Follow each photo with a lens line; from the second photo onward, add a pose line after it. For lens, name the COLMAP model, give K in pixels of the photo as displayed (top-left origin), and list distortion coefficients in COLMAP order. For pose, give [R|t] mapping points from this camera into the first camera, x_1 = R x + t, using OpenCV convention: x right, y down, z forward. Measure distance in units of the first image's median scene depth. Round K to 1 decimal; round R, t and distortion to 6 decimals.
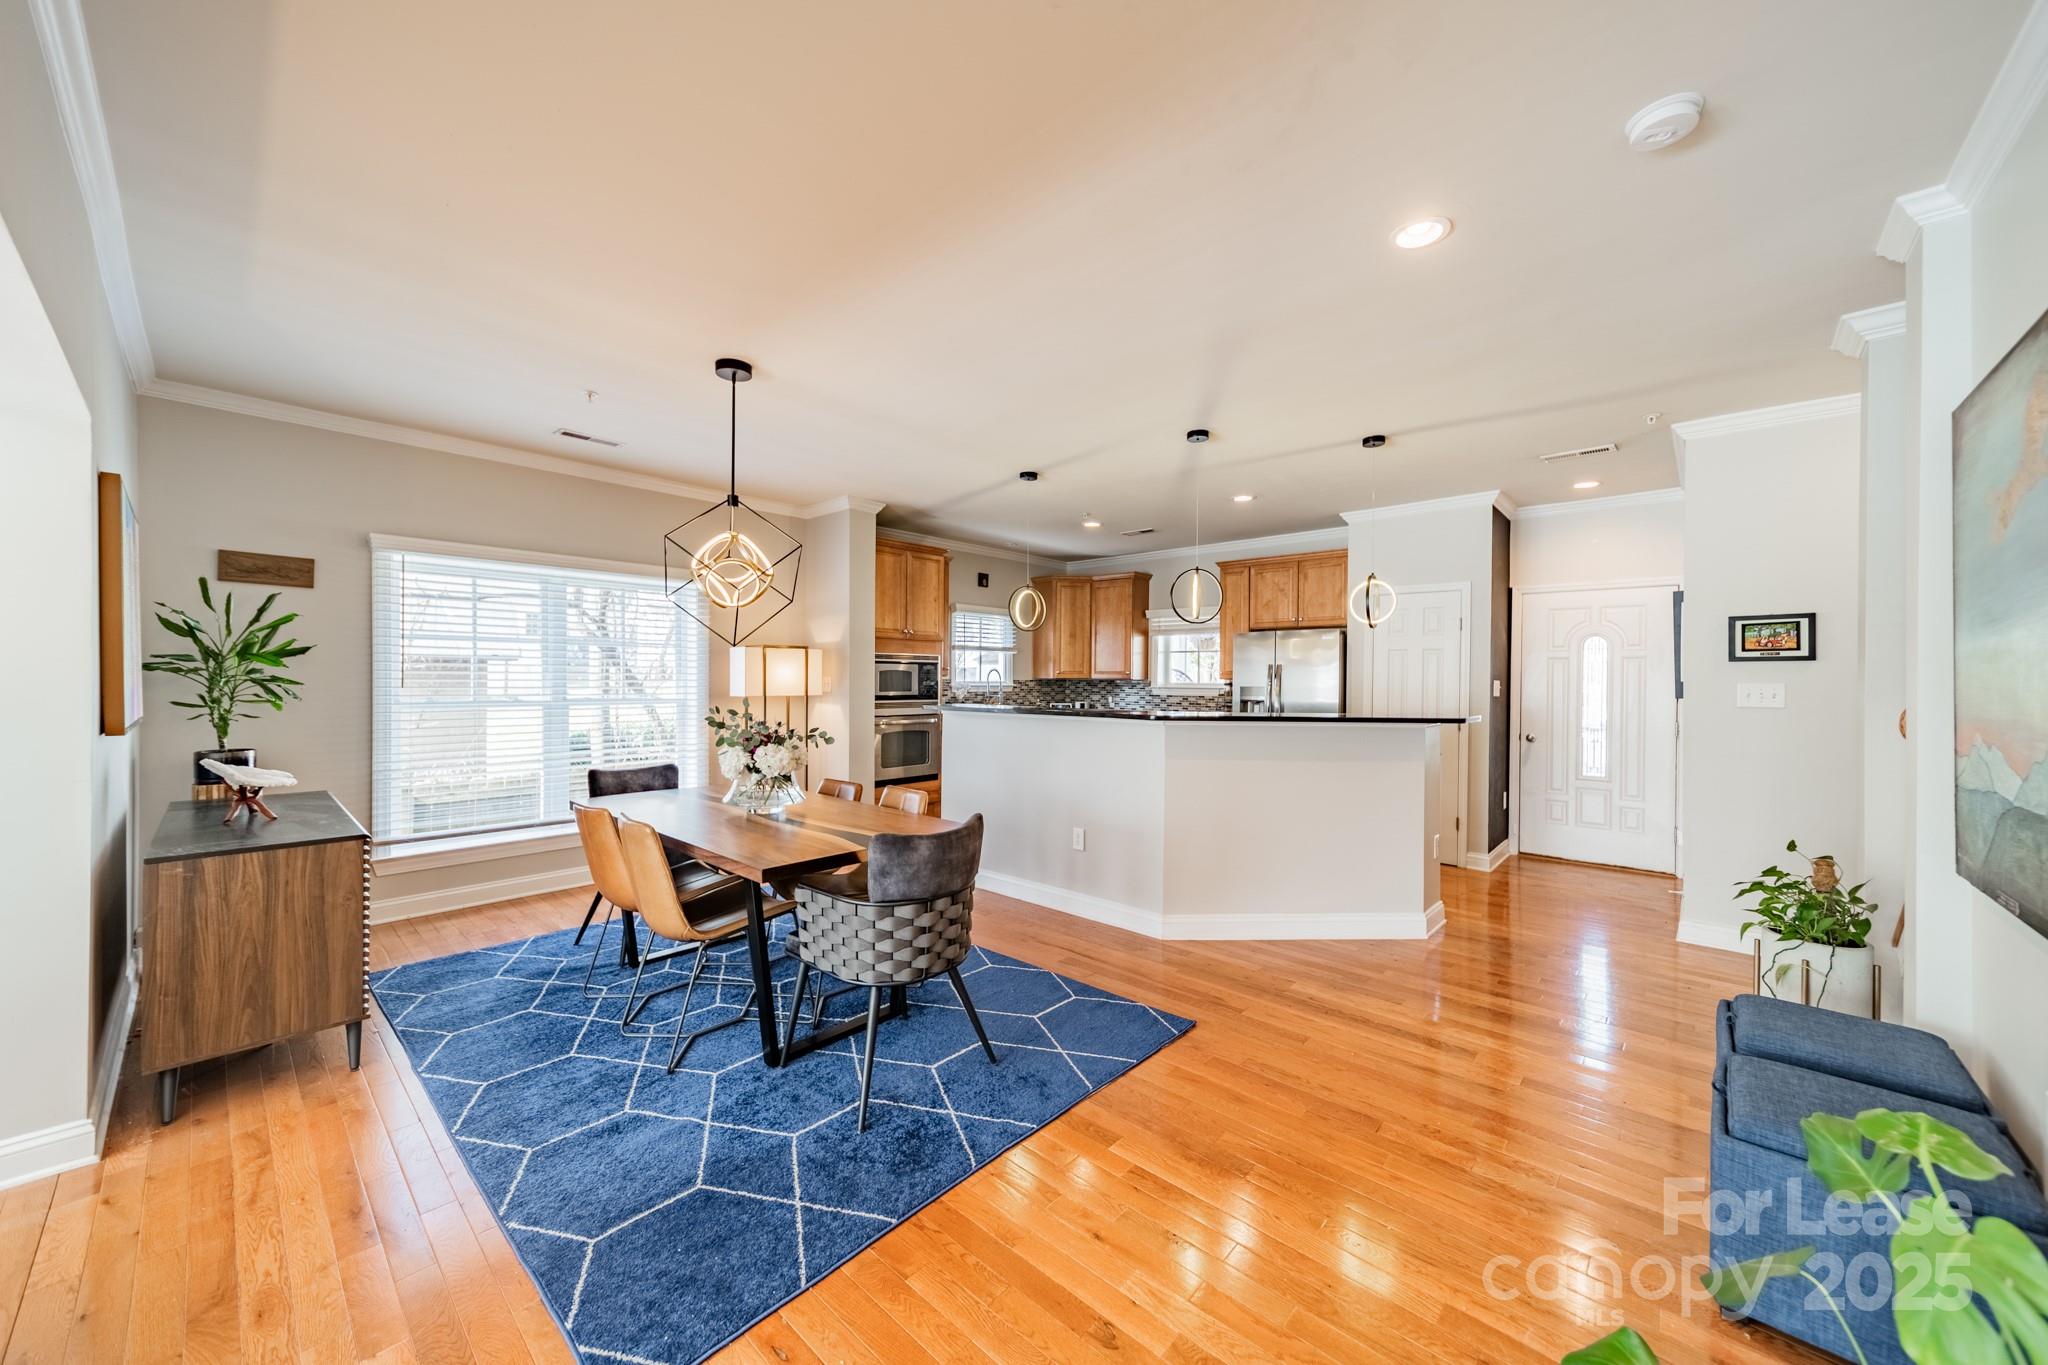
lens RADIAL K [[740.6, 0, 1032.6], [0, 740.6, 683.7], [0, 0, 1]] dist [0.006850, 0.000125]
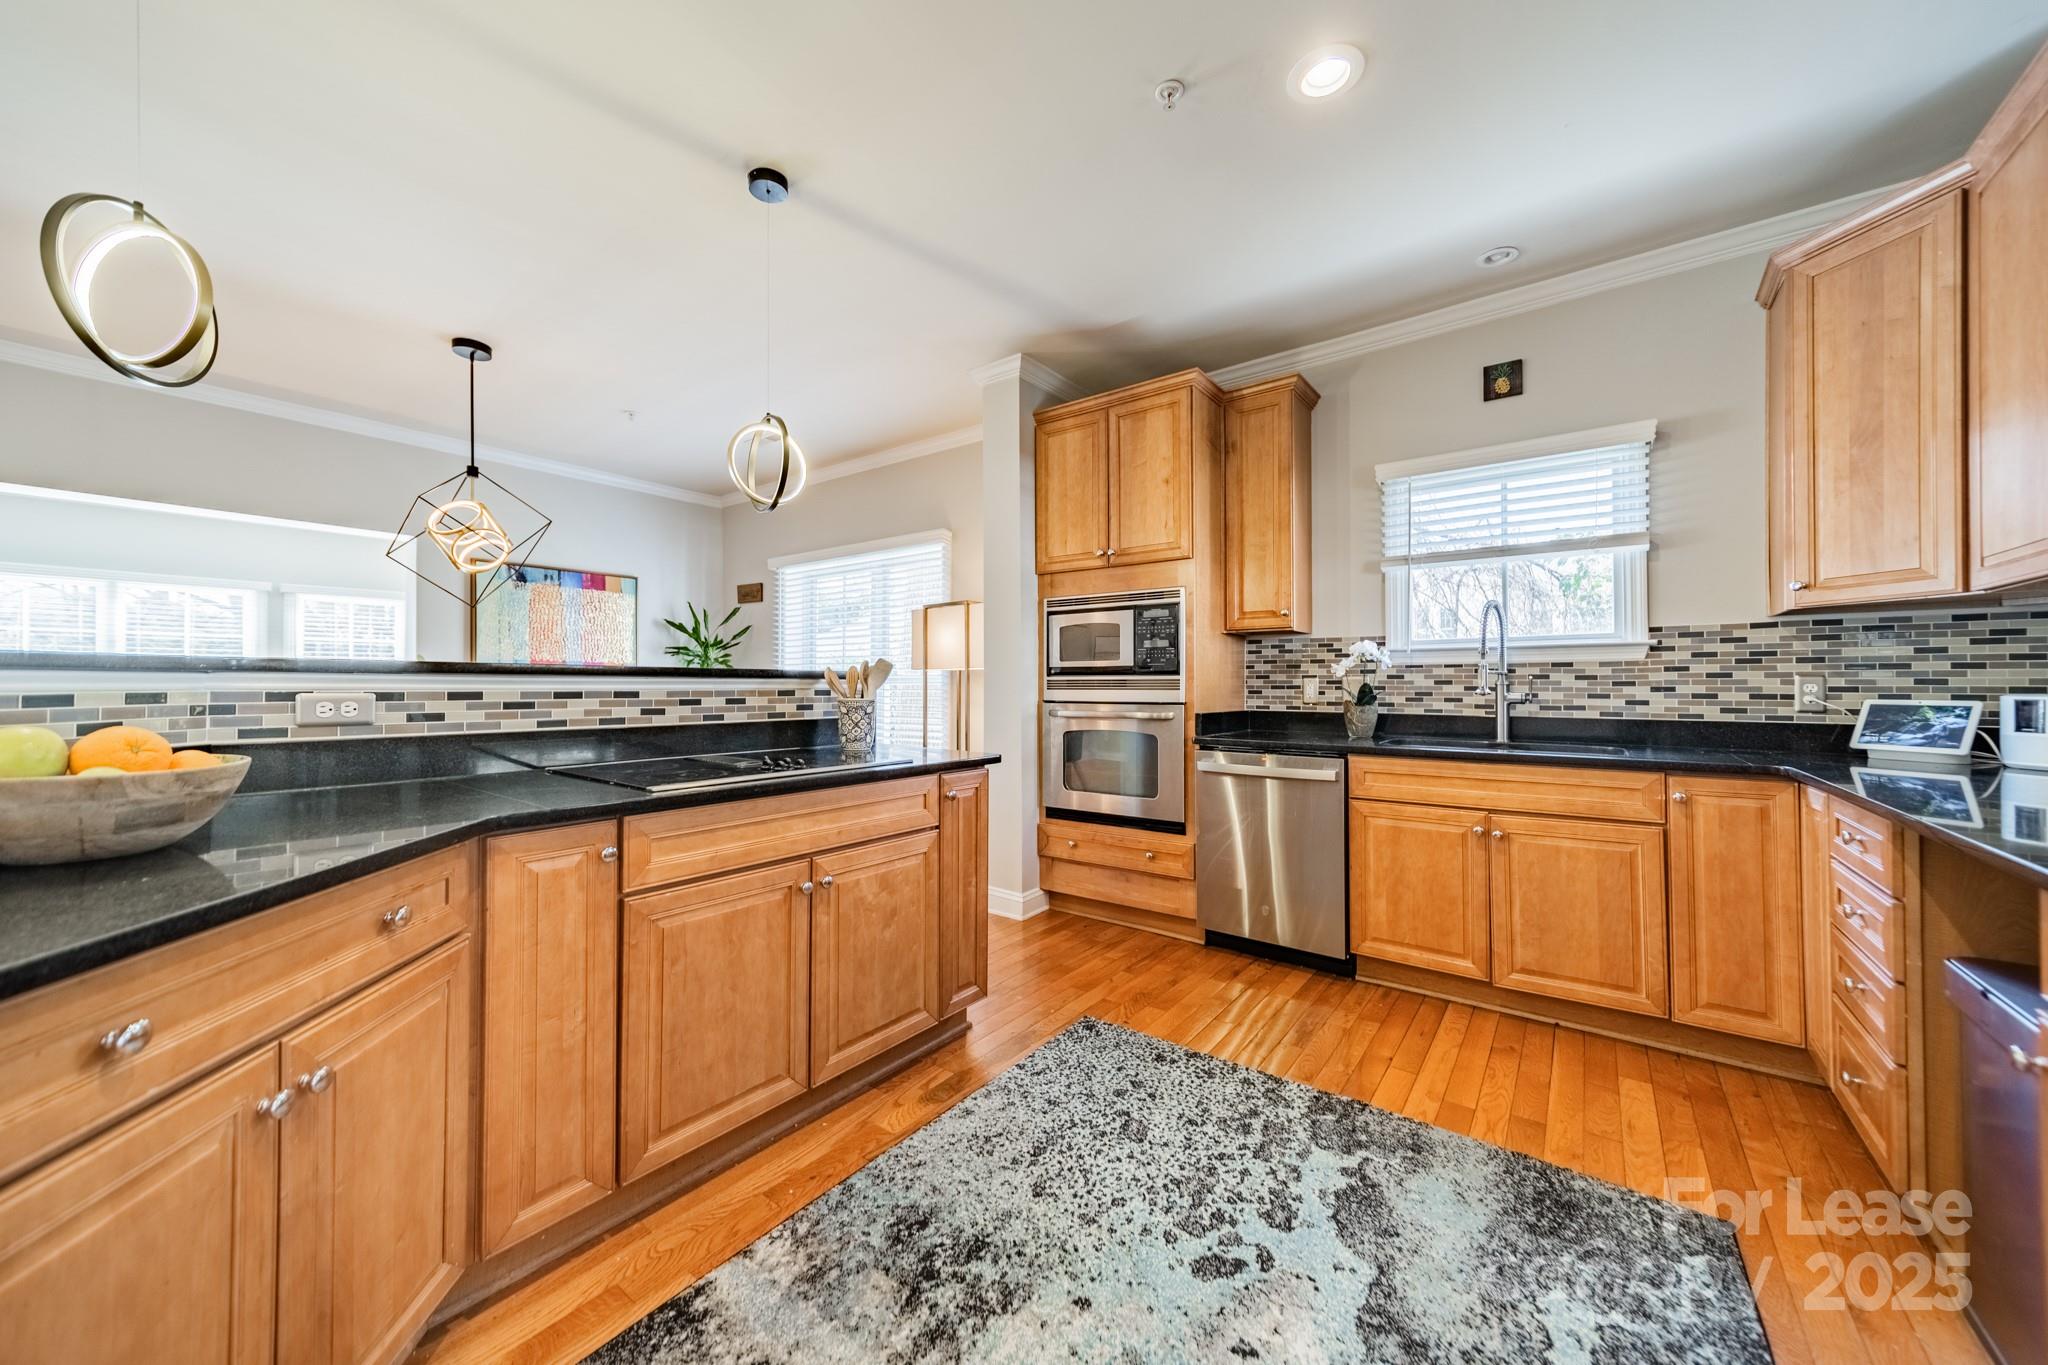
lens RADIAL K [[738.5, 0, 1033.2], [0, 738.5, 682.1], [0, 0, 1]] dist [0.017697, -0.002968]
pose [[0.096776, -0.012438, -0.995228, 0.420074], [-0.003999, 0.999909, -0.012886, 0.037993], [0.995298, 0.005227, 0.096718, 0.985132]]
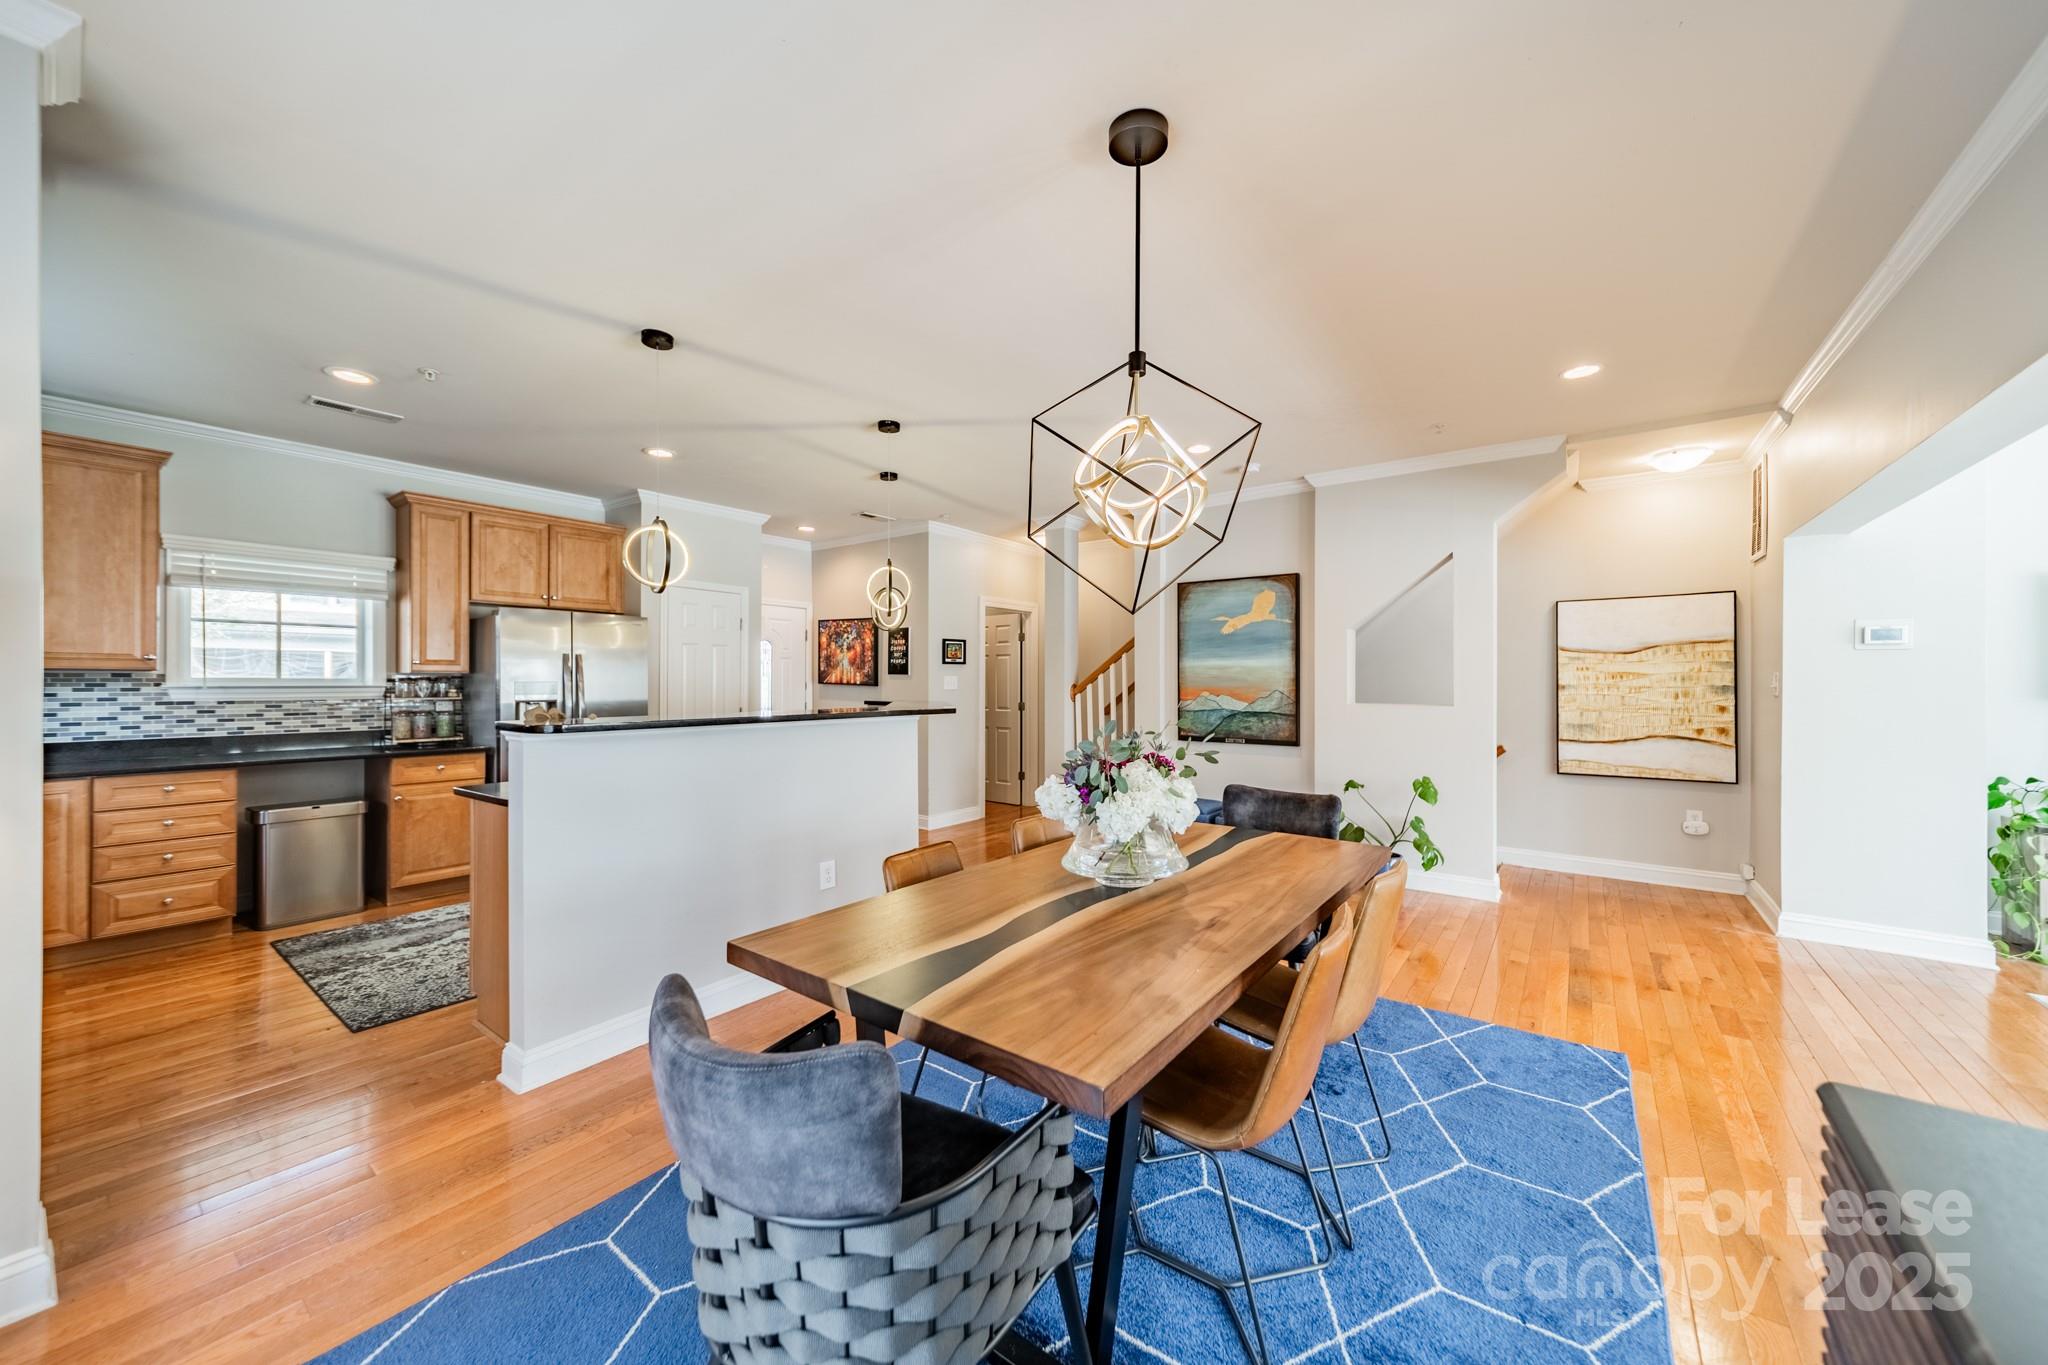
lens RADIAL K [[736.1, 0, 1028.9], [0, 736.1, 681.2], [0, 0, 1]] dist [0.008063, -0.000046]
pose [[-0.095644, -0.007391, 0.995388, -0.563253], [0.003171, 0.999965, 0.007730, -0.001180], [-0.995411, 0.003895, -0.095617, 0.659767]]
